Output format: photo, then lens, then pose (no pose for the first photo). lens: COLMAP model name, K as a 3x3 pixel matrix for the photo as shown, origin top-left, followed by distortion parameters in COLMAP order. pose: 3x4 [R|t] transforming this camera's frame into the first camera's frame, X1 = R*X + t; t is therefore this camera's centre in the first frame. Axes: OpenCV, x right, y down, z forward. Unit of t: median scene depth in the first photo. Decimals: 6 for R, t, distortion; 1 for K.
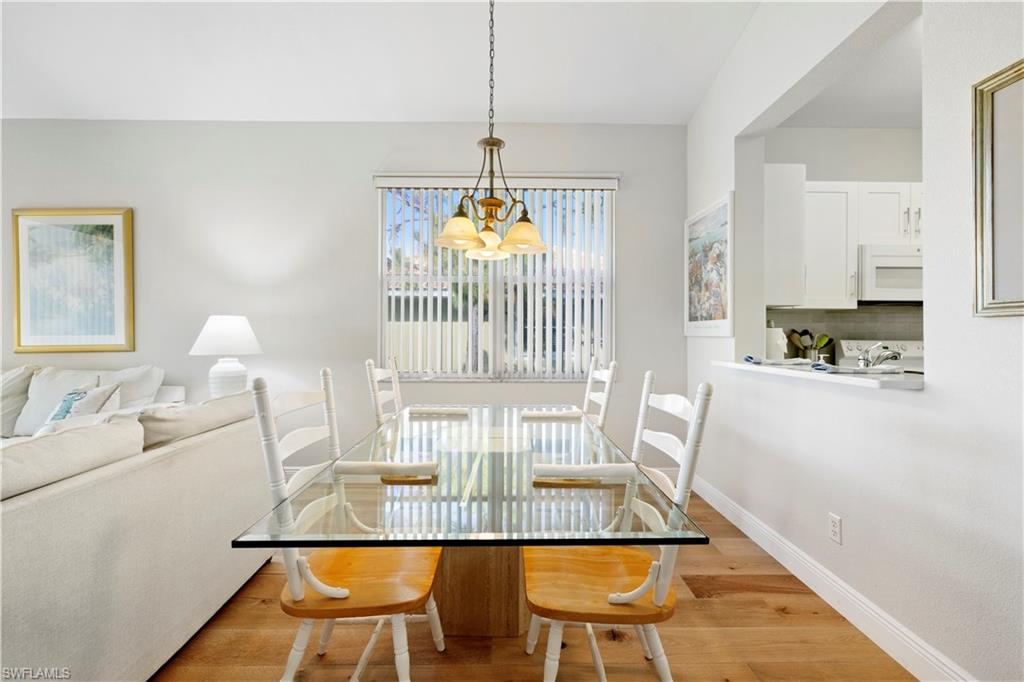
lens RADIAL K [[437.3, 0, 516.4], [0, 437.3, 336.8], [0, 0, 1]] dist [0.000506, 0.000683]
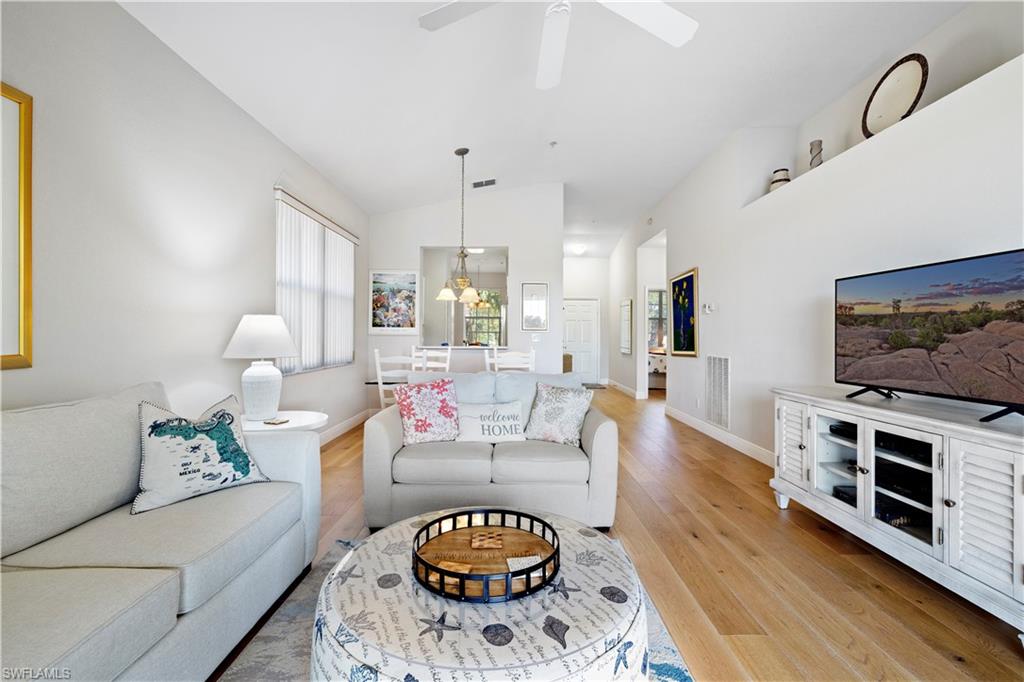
lens RADIAL K [[437.3, 0, 508.1], [0, 437.3, 333.4], [0, 0, 1]] dist [0.000506, 0.000683]
pose [[0.020267, -0.000127, 0.999795, -1.406250], [-0.007469, 0.999972, 0.000278, -0.012610], [-0.999767, -0.007473, 0.020266, 0.410792]]
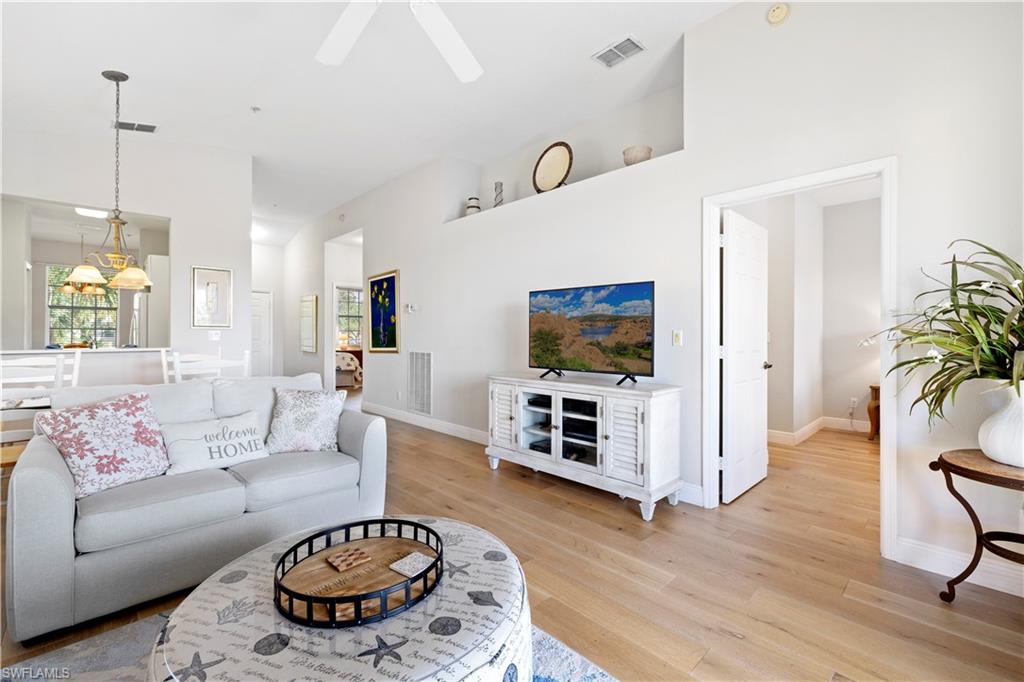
lens RADIAL K [[437.3, 0, 511.0], [0, 437.3, 333.8], [0, 0, 1]] dist [0.000506, 0.000683]
pose [[-0.680310, -0.005999, 0.732900, -1.360783], [-0.007178, 0.999973, 0.001522, -0.012089], [-0.732889, -0.004225, -0.680335, 0.602301]]
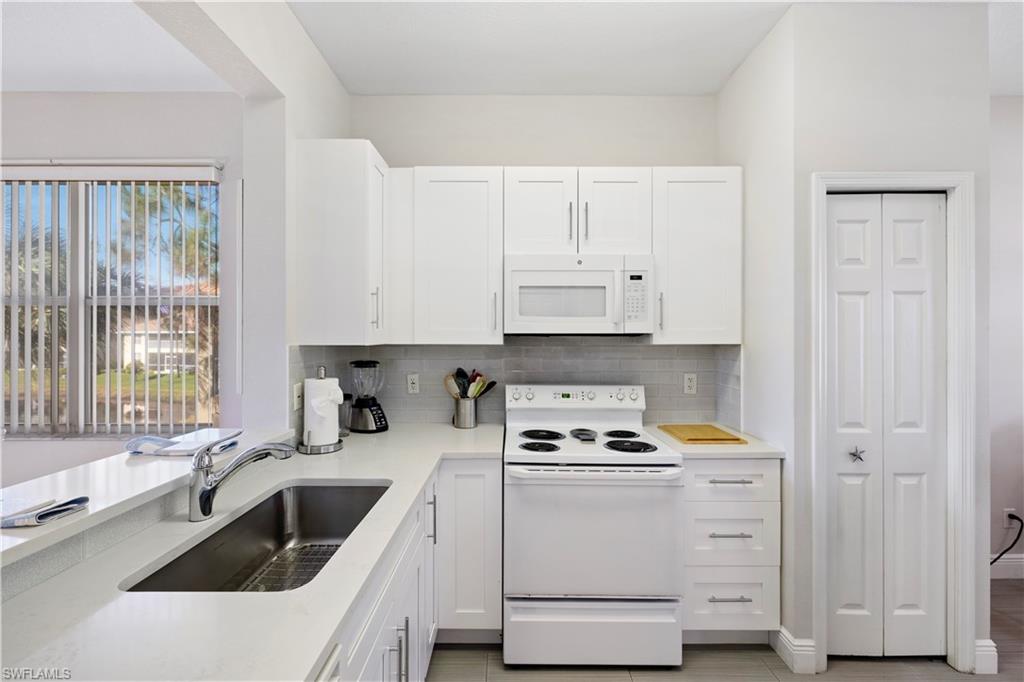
lens RADIAL K [[437.3, 0, 510.3], [0, 437.3, 336.8], [0, 0, 1]] dist [0.000506, 0.000683]
pose [[0.999915, -0.003039, -0.012693, 0.754823], [0.003037, 0.999995, -0.000140, -0.072323], [0.012693, 0.000101, 0.999919, 0.271270]]
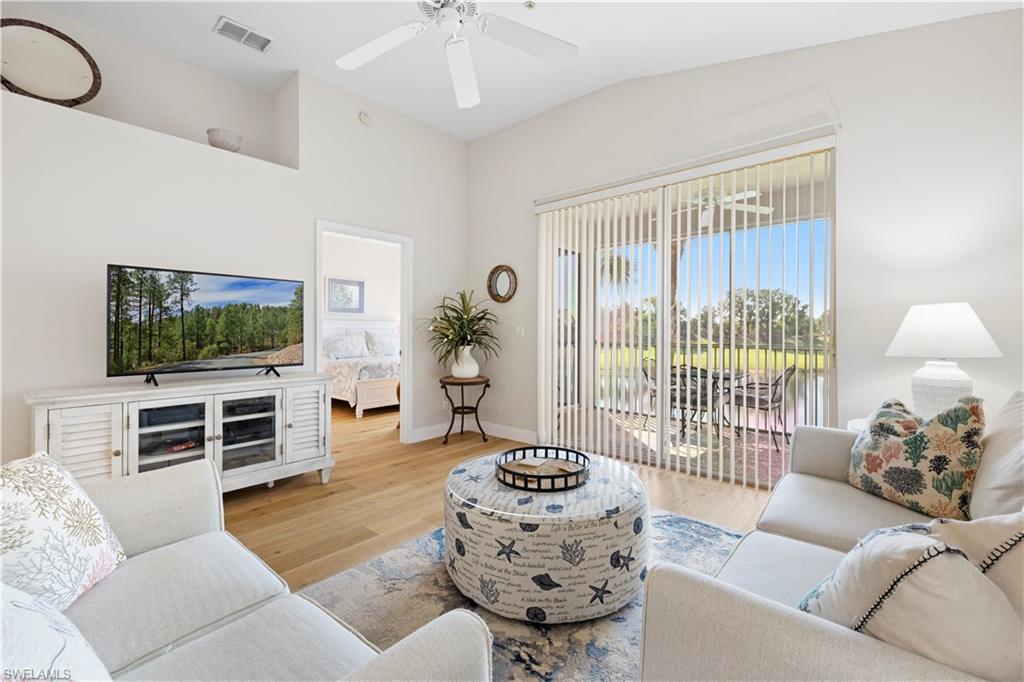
lens RADIAL K [[437.3, 0, 517.3], [0, 437.3, 332.6], [0, 0, 1]] dist [0.000506, 0.000683]
pose [[-0.663188, -0.001961, -0.748450, -0.500517], [-0.003177, 0.999995, 0.000195, -0.003989], [0.748446, 0.002507, -0.663191, 0.829329]]
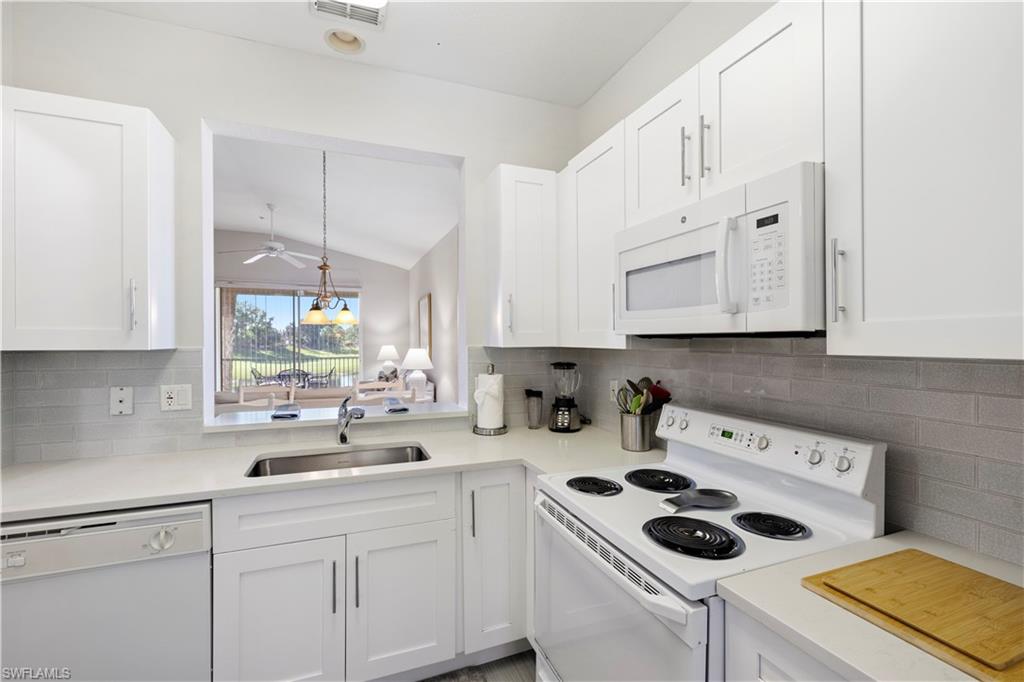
lens RADIAL K [[437.3, 0, 515.4], [0, 437.3, 343.3], [0, 0, 1]] dist [0.000506, 0.000683]
pose [[0.366577, 0.002212, -0.930385, 1.172150], [0.003642, 0.999986, 0.003812, -0.070134], [0.930381, -0.004786, 0.366563, 0.628669]]
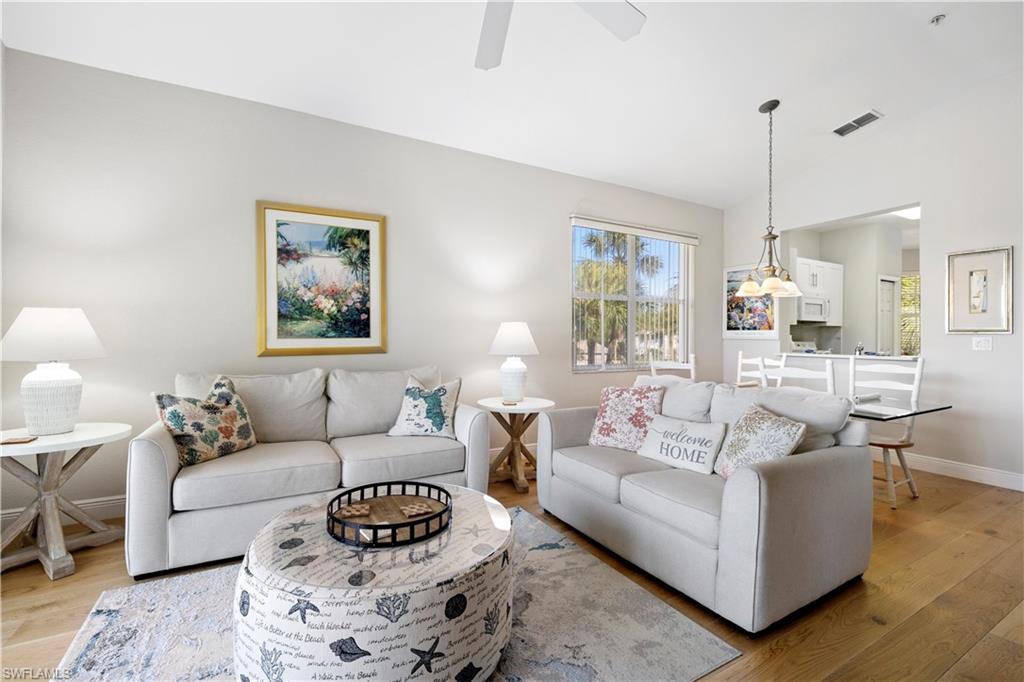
lens RADIAL K [[437.3, 0, 508.9], [0, 437.3, 334.7], [0, 0, 1]] dist [0.000506, 0.000683]
pose [[0.881731, 0.005613, 0.471720, -1.115724], [-0.005430, 0.999984, -0.001749, -0.010244], [-0.471722, -0.001019, 0.881747, -0.063443]]
